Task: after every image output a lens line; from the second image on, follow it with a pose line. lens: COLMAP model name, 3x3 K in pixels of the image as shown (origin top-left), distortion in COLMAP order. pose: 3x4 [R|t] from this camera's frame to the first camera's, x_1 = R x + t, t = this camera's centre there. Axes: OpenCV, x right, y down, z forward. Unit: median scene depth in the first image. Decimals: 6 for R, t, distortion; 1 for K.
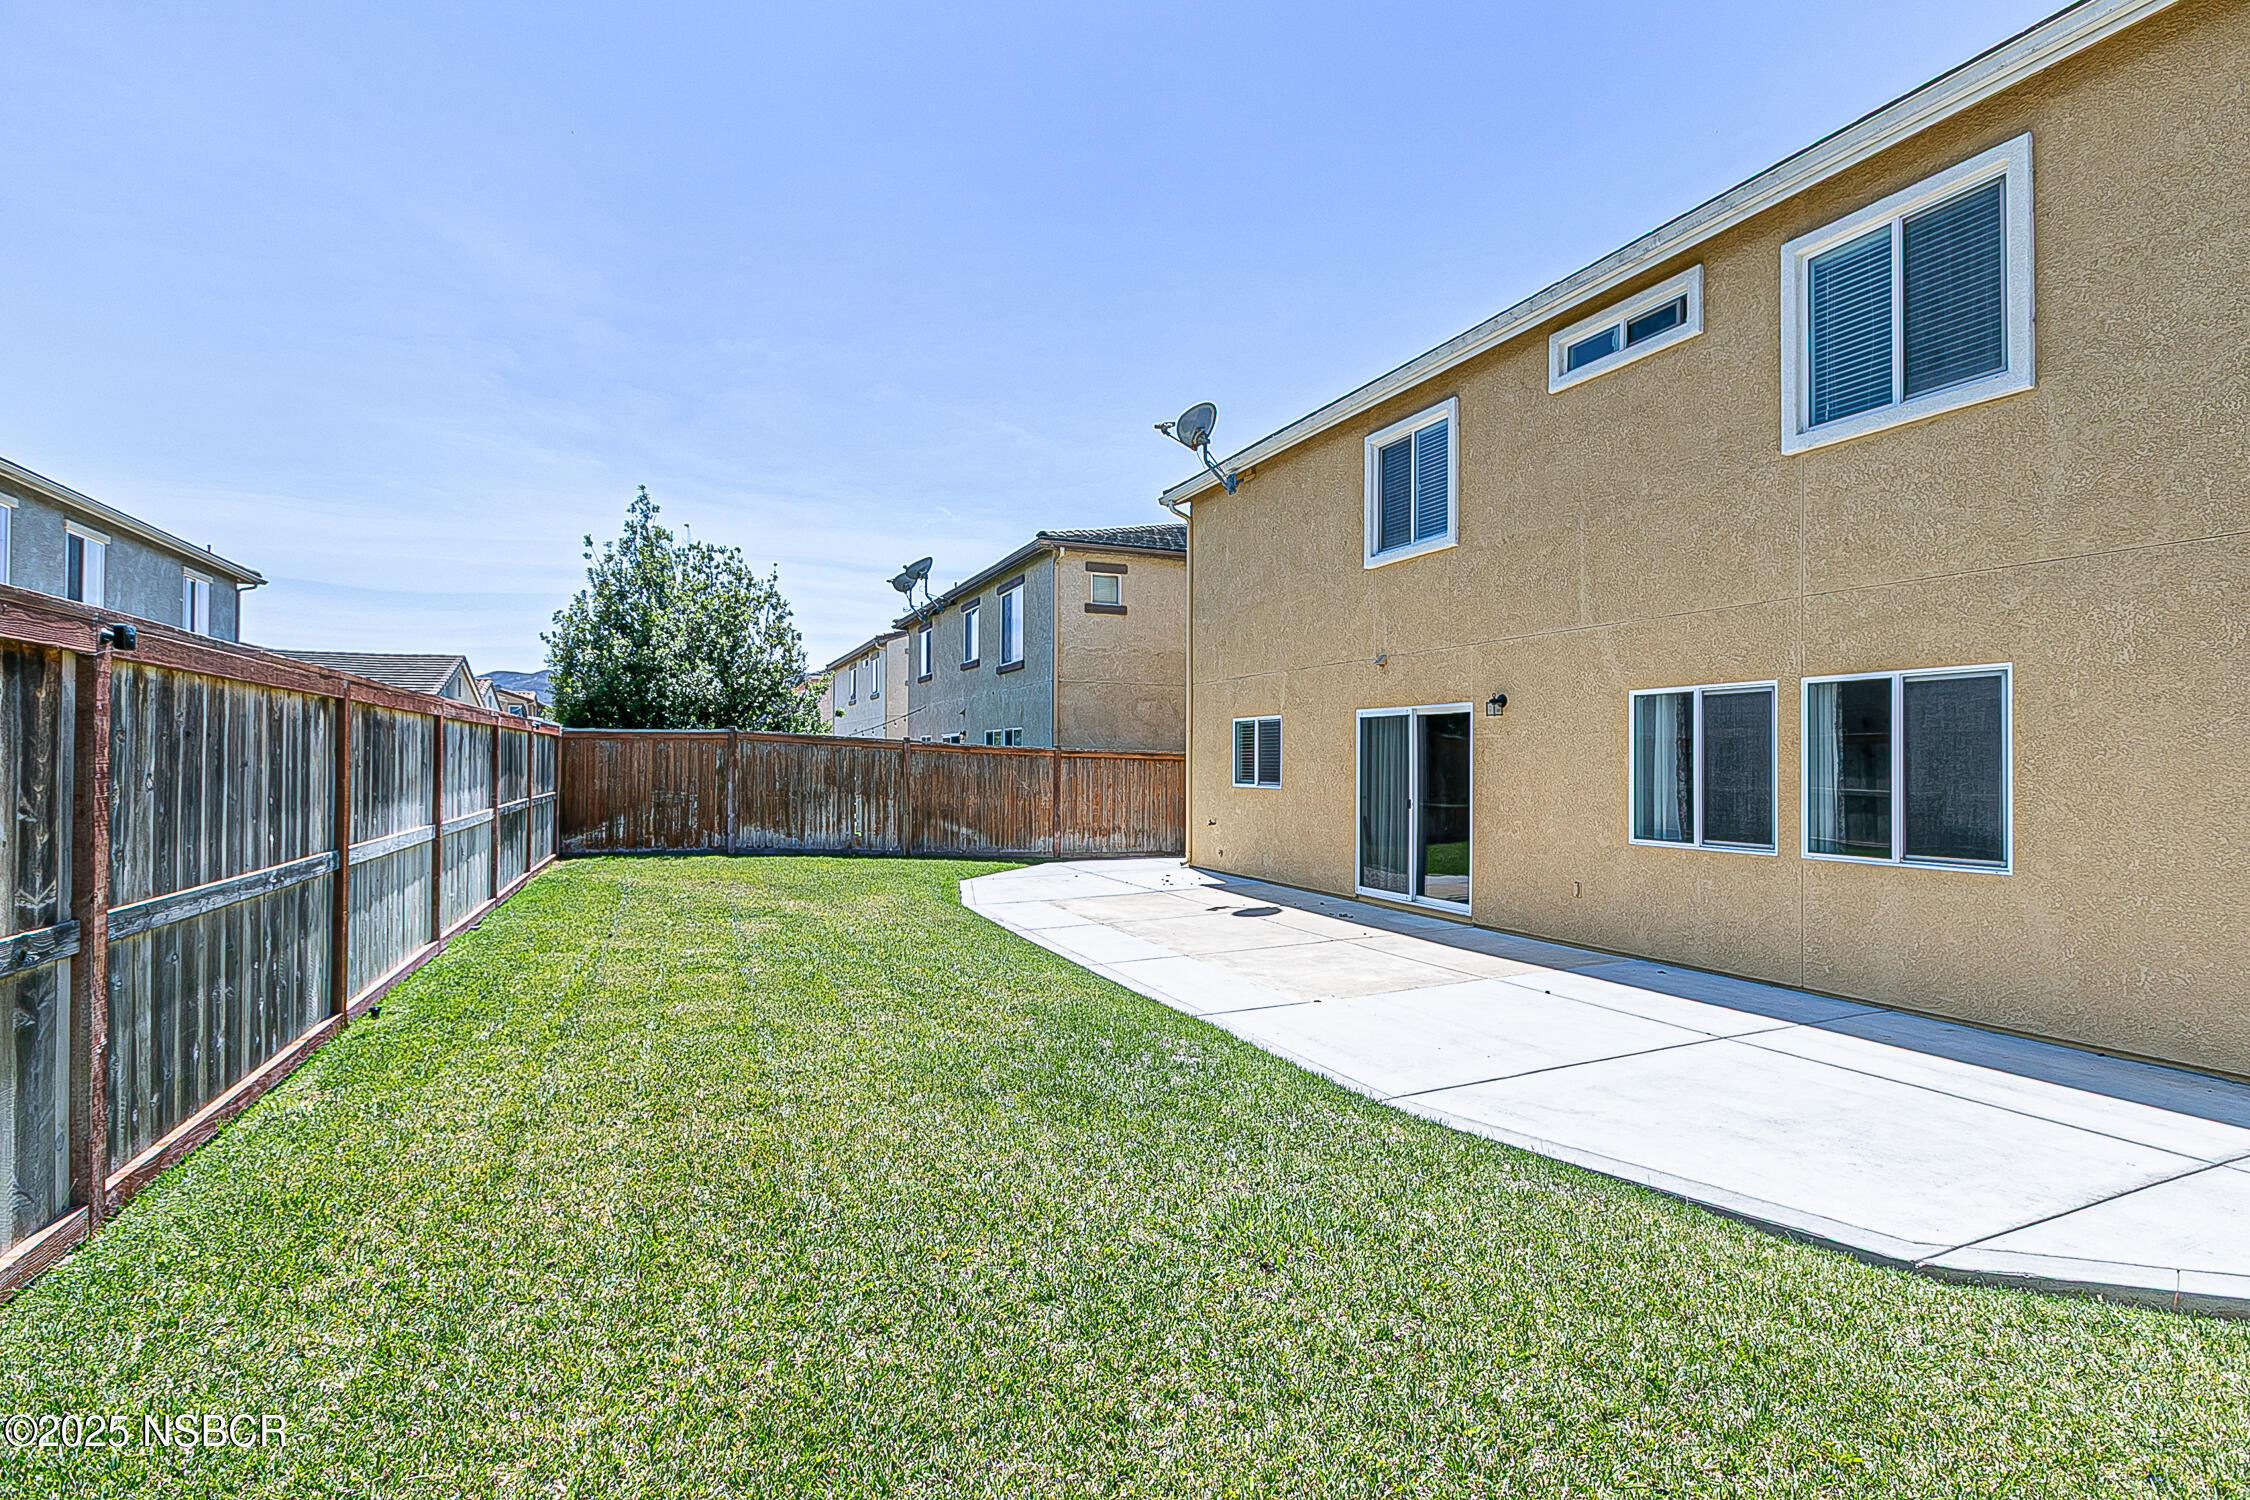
lens RADIAL K [[1055.2, 0, 1131.6], [0, 1055.2, 754.7], [0, 0, 1]] dist [-0.006113, -0.001666]
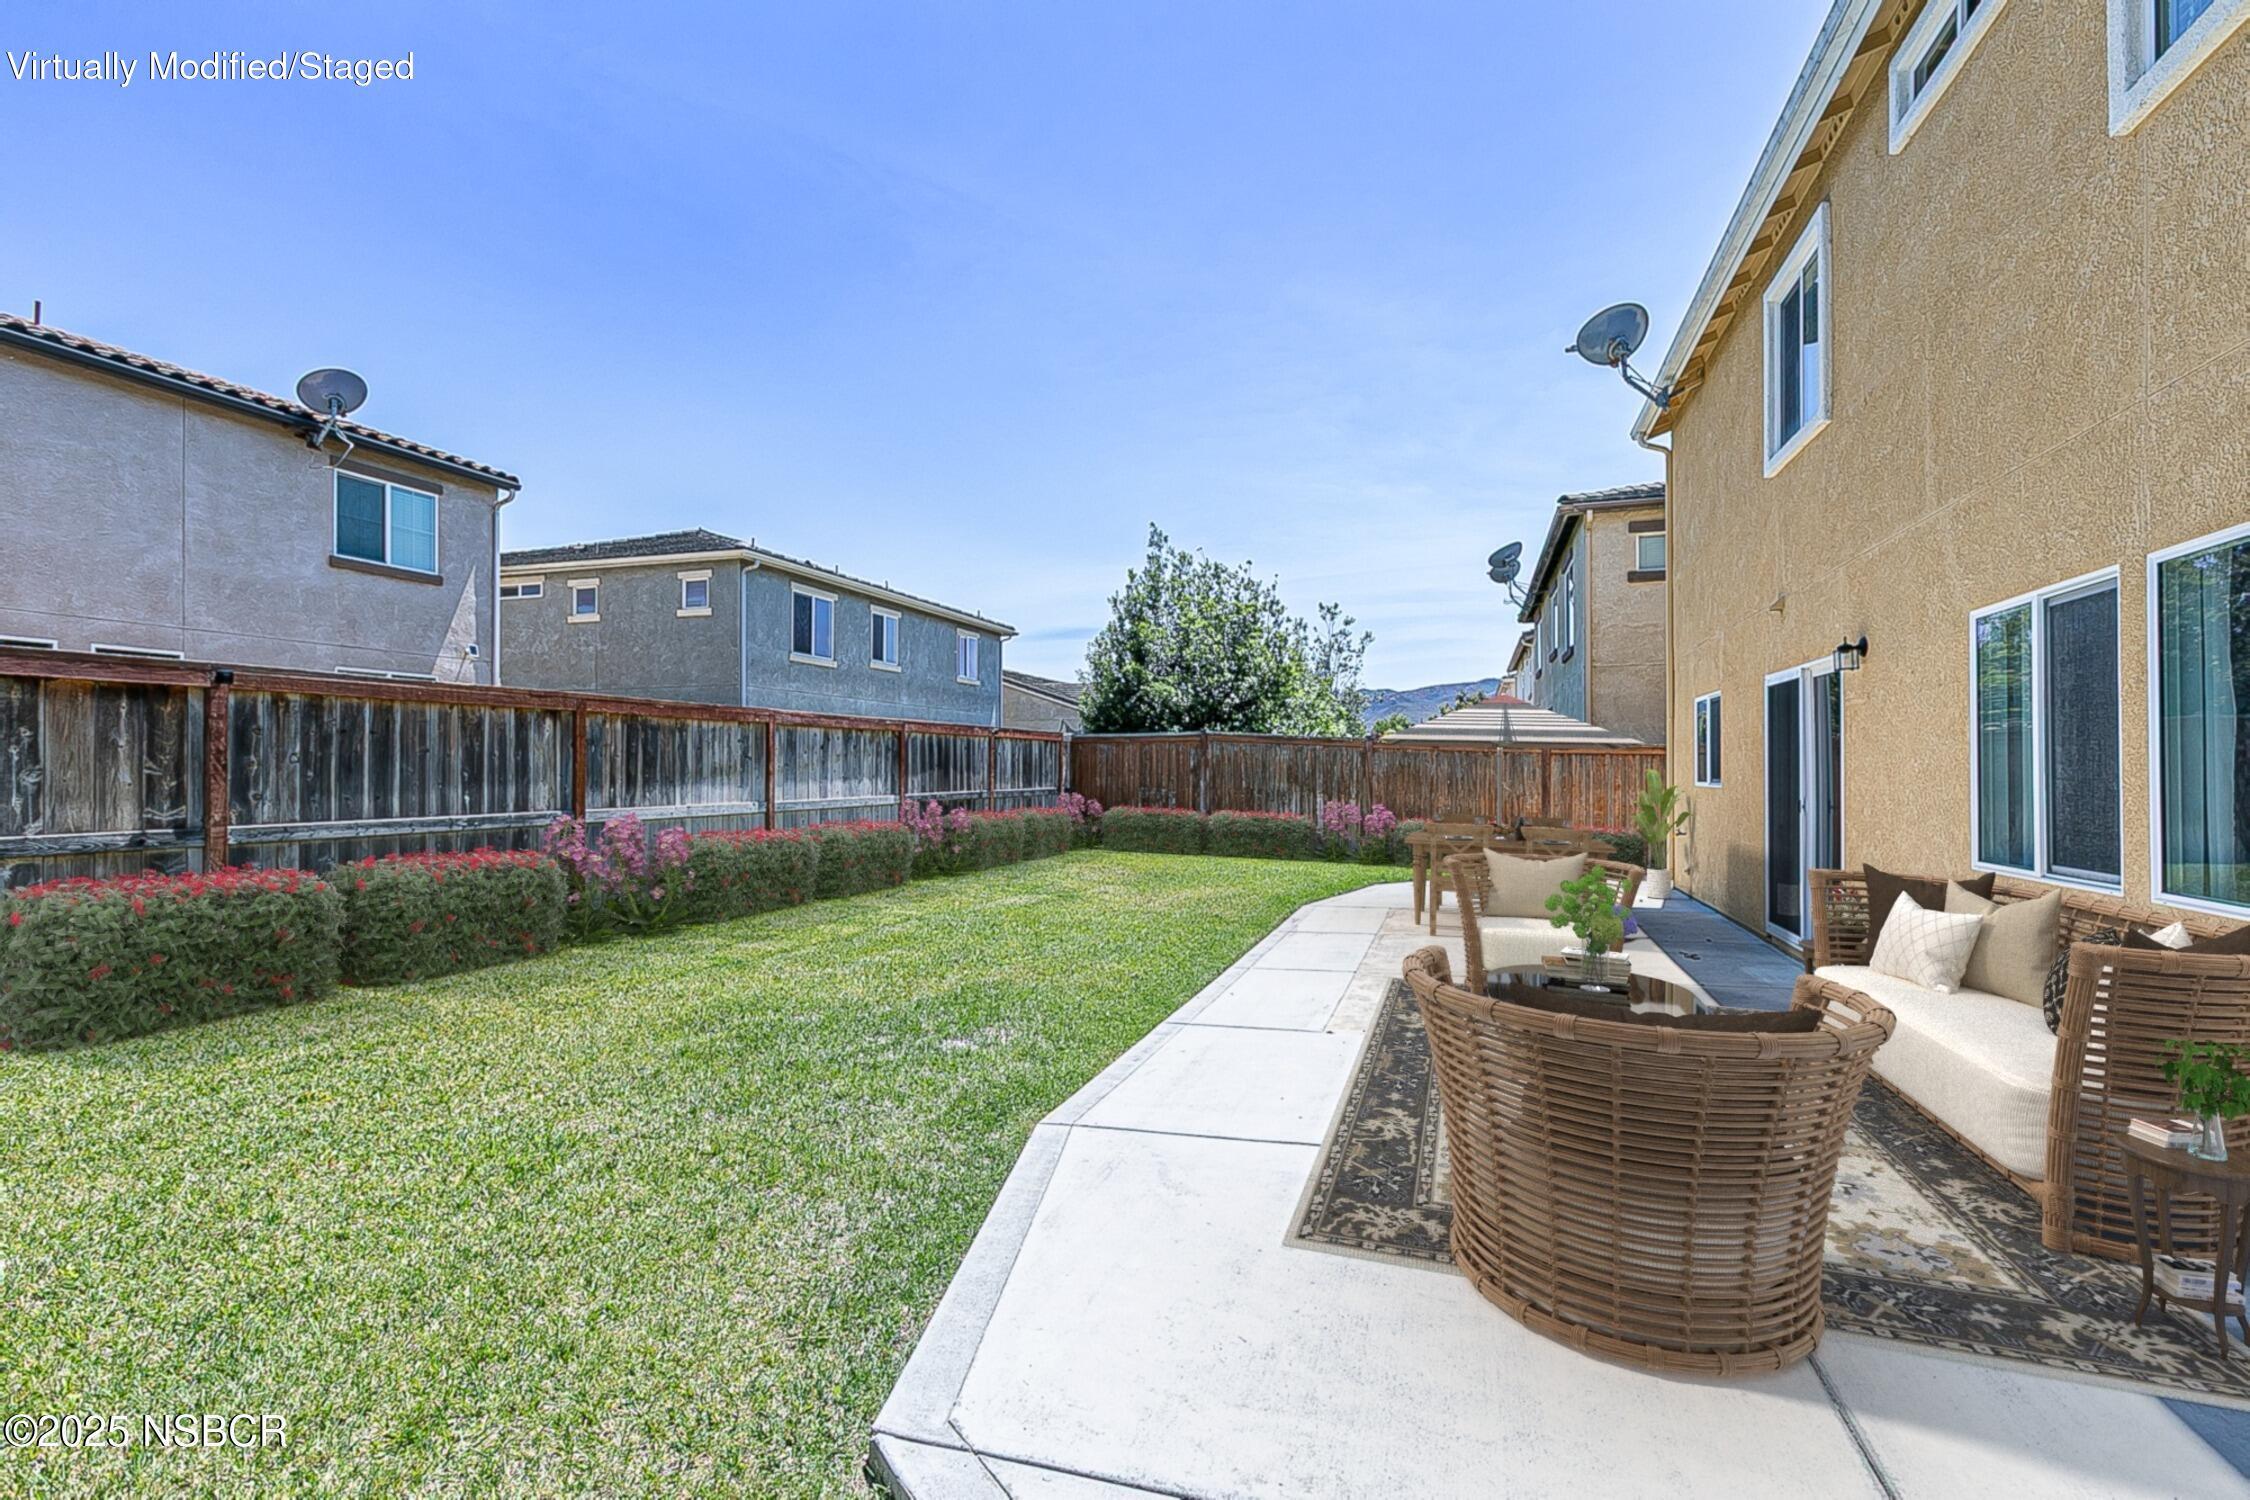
lens RADIAL K [[1065.1, 0, 1131.1], [0, 1065.1, 762.6], [0, 0, 1]] dist [-0.004464, 0.000719]
pose [[0.747067, -0.011438, -0.664650, 0.300906], [0.010380, 0.999931, -0.005540, 0.013391], [0.664667, -0.002760, 0.747134, 0.136215]]
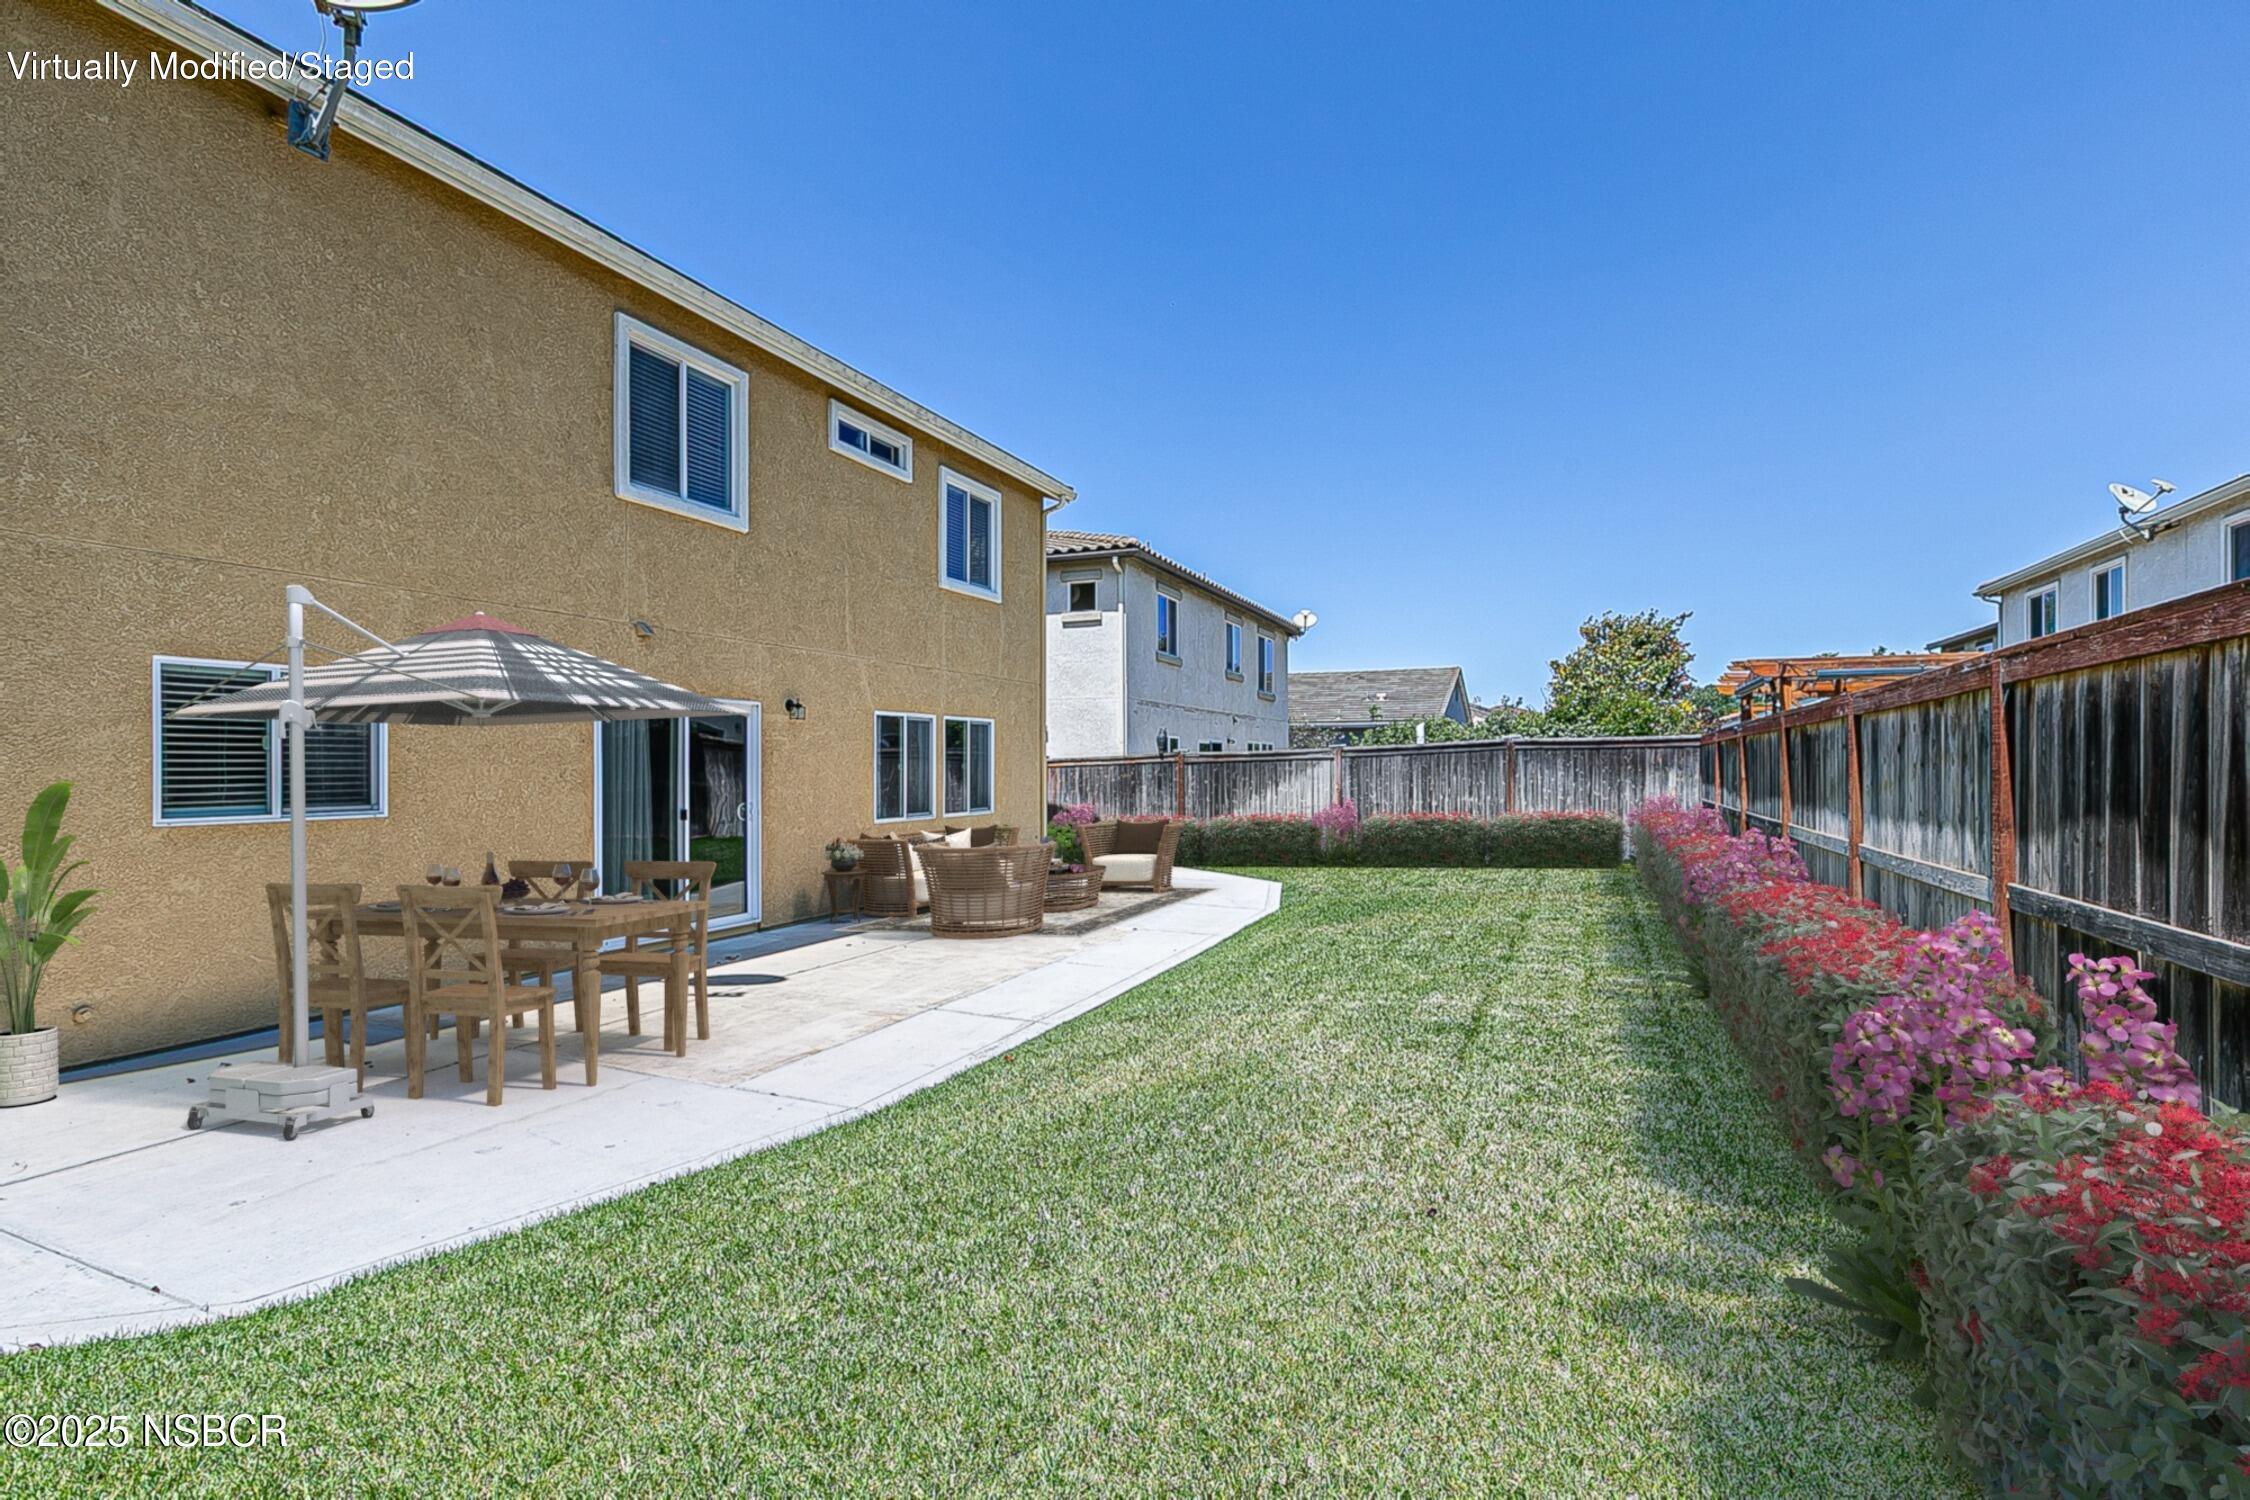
lens RADIAL K [[1065.1, 0, 1119.4], [0, 1065.1, 758.2], [0, 0, 1]] dist [-0.004464, 0.000719]
pose [[-0.683387, -0.001867, 0.730054, -0.433037], [-0.009315, 0.999938, -0.006162, 0.003472], [-0.729997, -0.011012, -0.683362, 0.993617]]
